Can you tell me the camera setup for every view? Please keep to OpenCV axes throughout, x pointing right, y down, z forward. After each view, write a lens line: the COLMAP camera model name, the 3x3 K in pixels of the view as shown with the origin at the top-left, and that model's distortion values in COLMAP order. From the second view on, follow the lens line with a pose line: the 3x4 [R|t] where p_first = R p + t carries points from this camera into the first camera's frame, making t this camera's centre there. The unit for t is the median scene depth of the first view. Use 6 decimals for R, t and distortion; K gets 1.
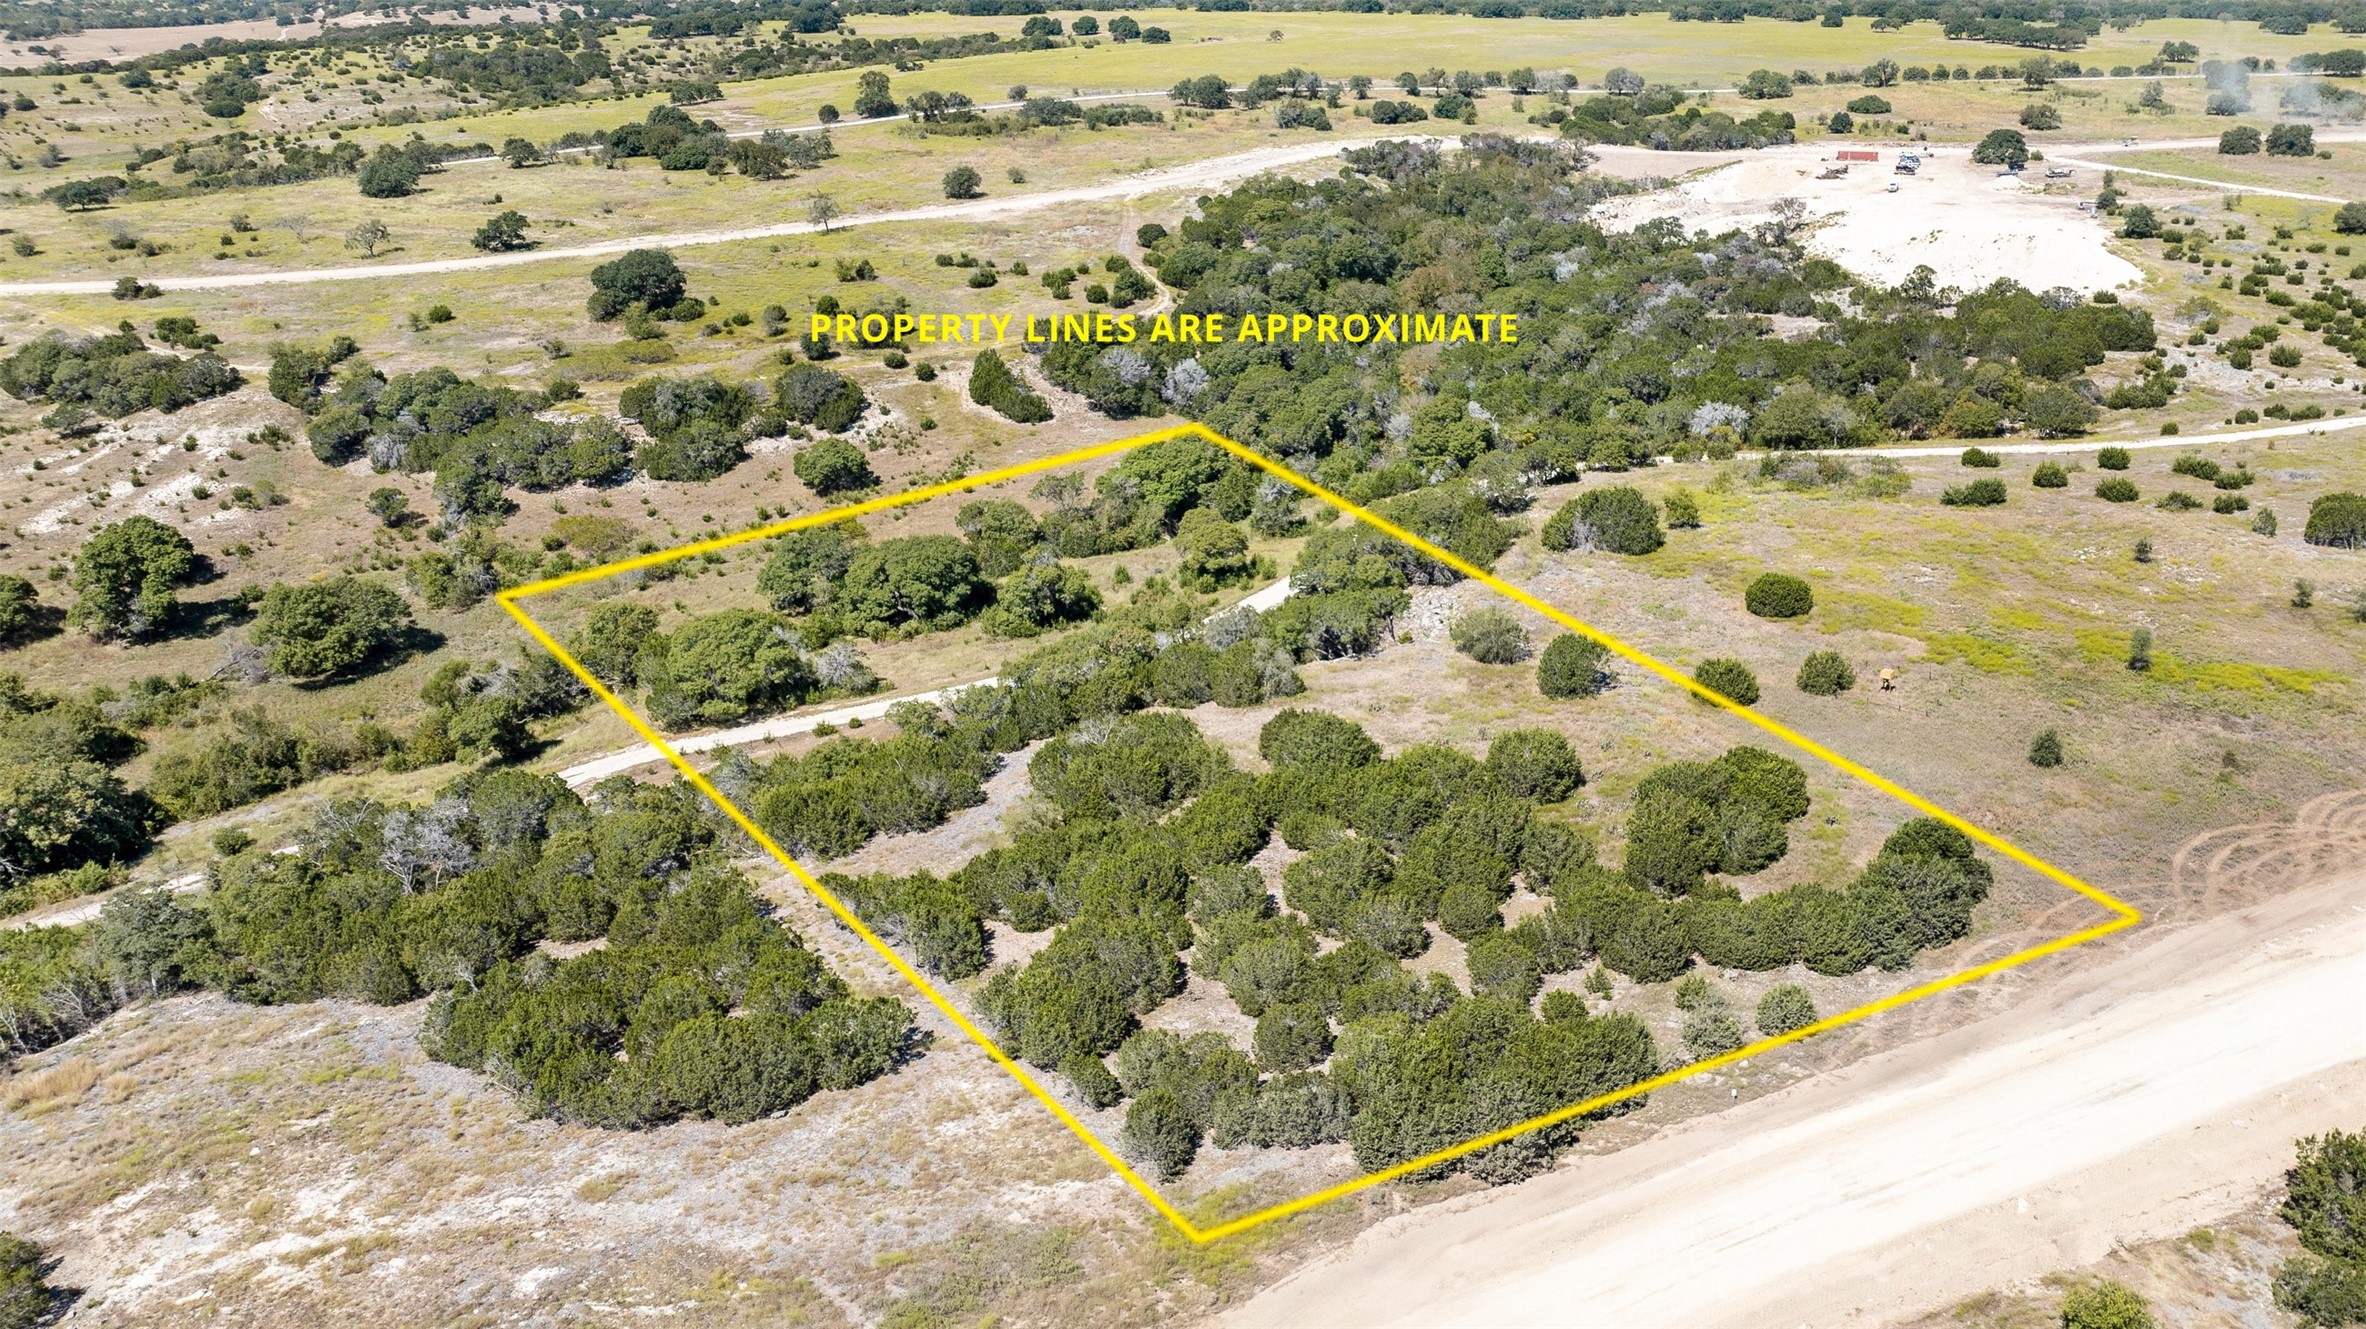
lens RADIAL K [[1894.6, 0, 1328.9], [0, 1894.6, 665.7], [0, 0, 1]] dist [-0.024740, 0.004523]
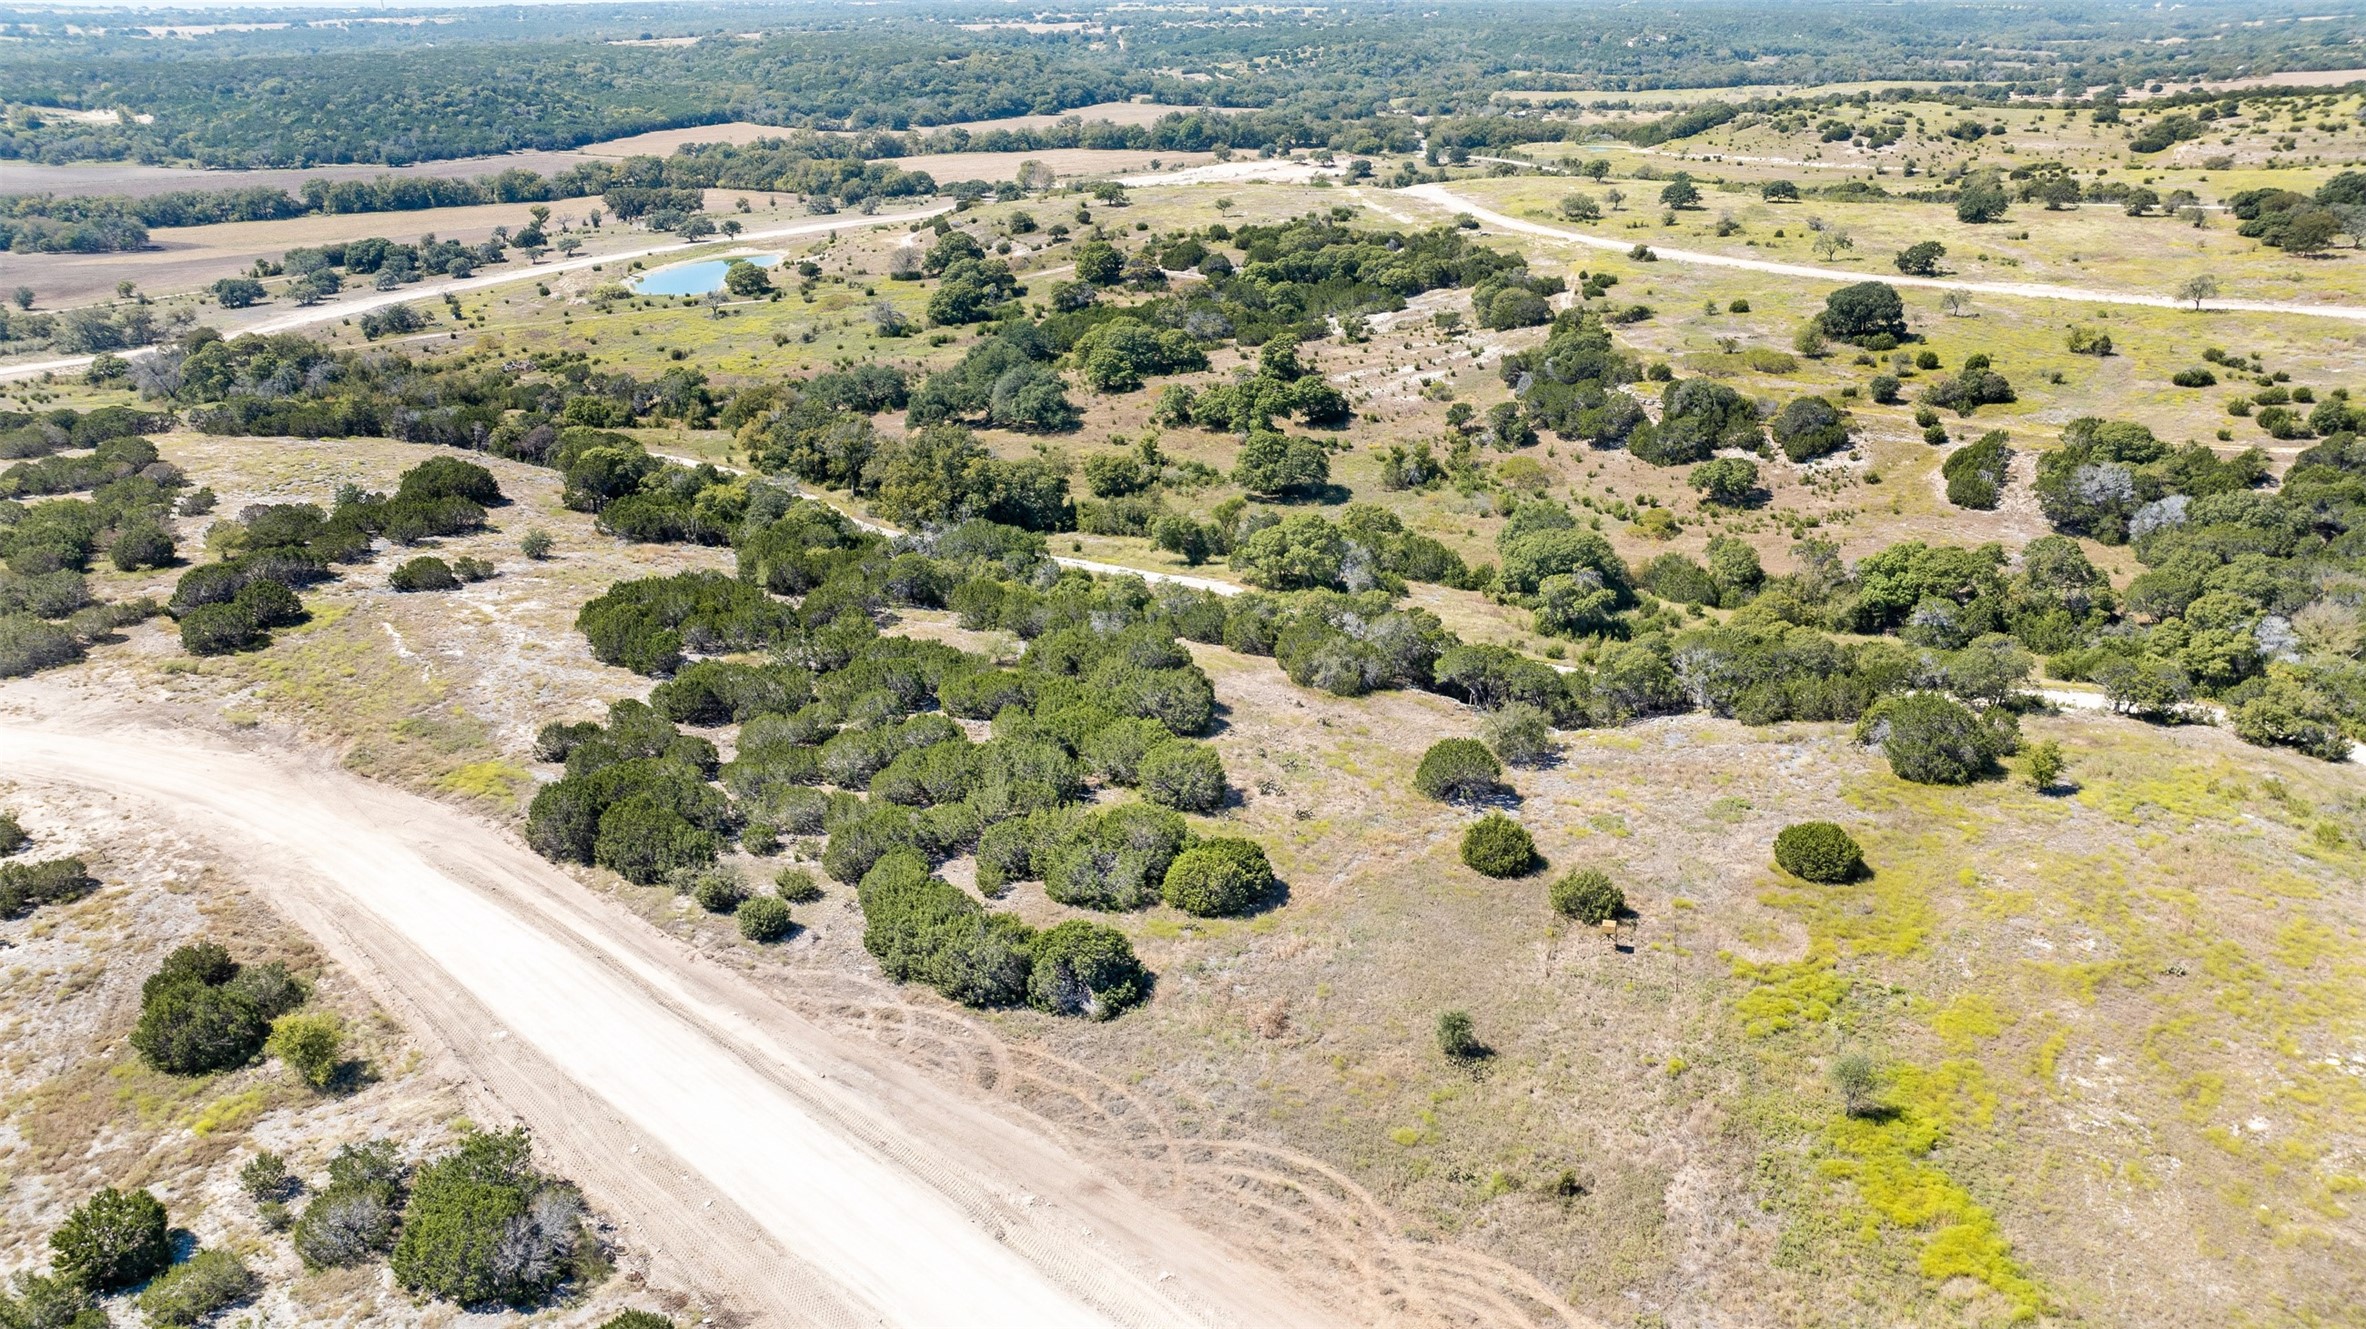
lens RADIAL K [[1668.9, 0, 1180.6], [0, 1668.9, 668.3], [0, 0, 1]] dist [-0.018817, -0.006191]
pose [[0.345712, 0.354674, -0.868729, 0.454853], [-0.337821, 0.910777, 0.237405, -0.114275], [0.875420, 0.211401, 0.434683, 0.280724]]
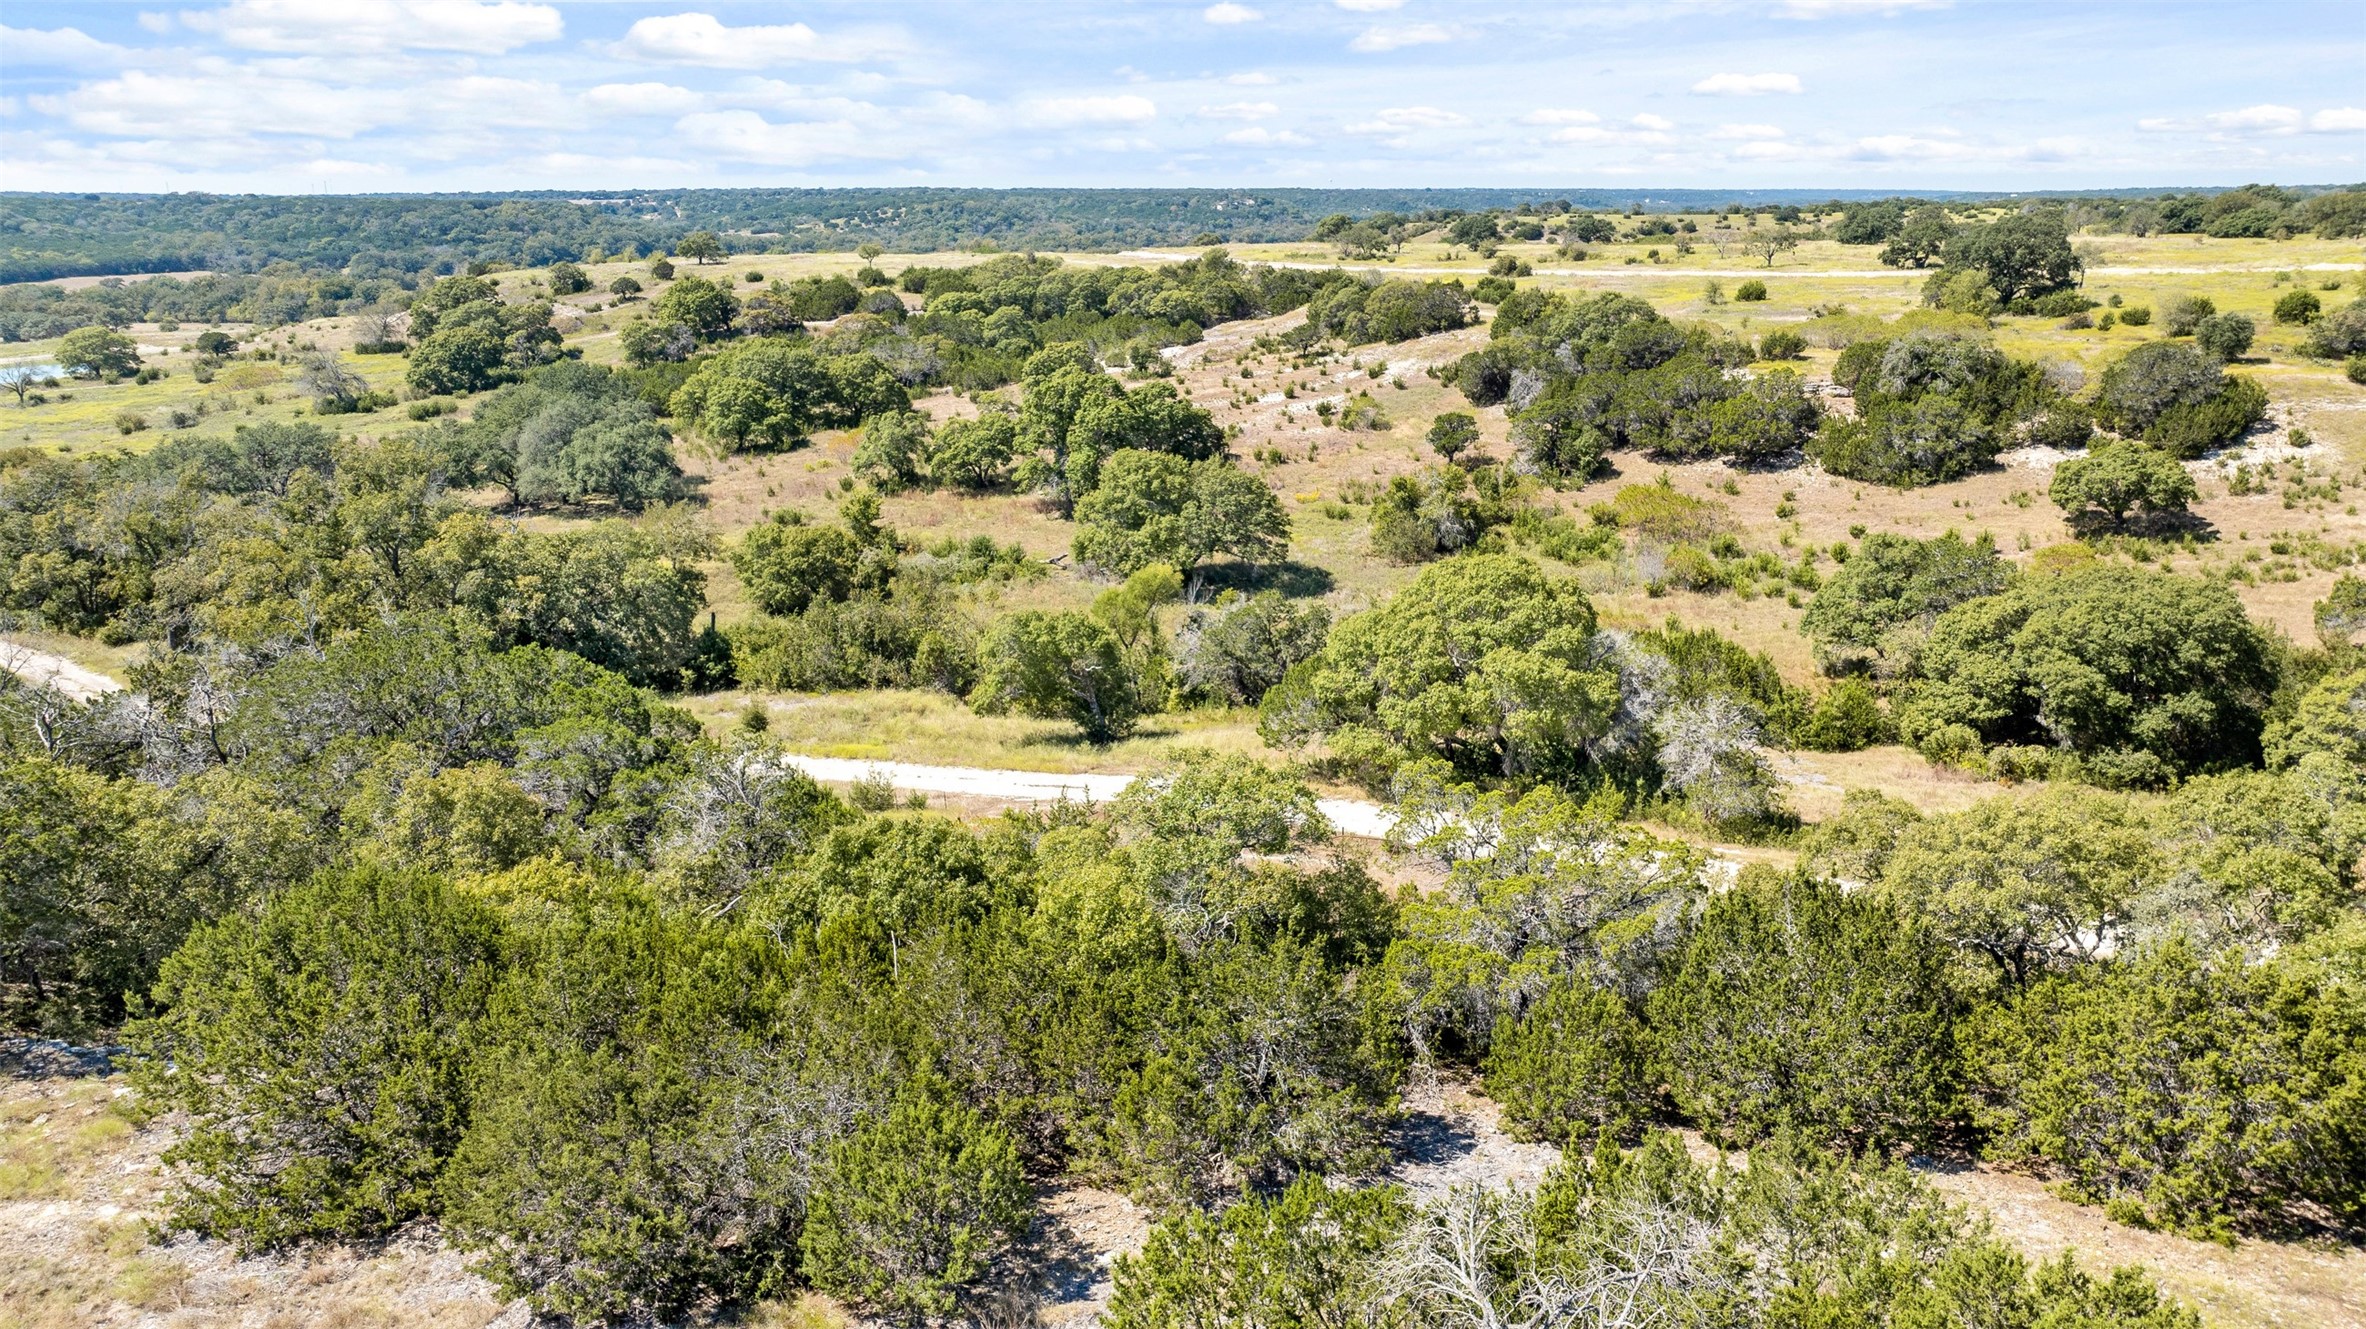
lens RADIAL K [[1660.1, 0, 1185.9], [0, 1660.1, 666.0], [0, 0, 1]] dist [-0.019478, 0.007427]
pose [[0.575006, 0.220607, -0.787846, -0.030984], [-0.299494, 0.952878, 0.048234, -0.000853], [0.761362, 0.208220, 0.613981, 0.458383]]
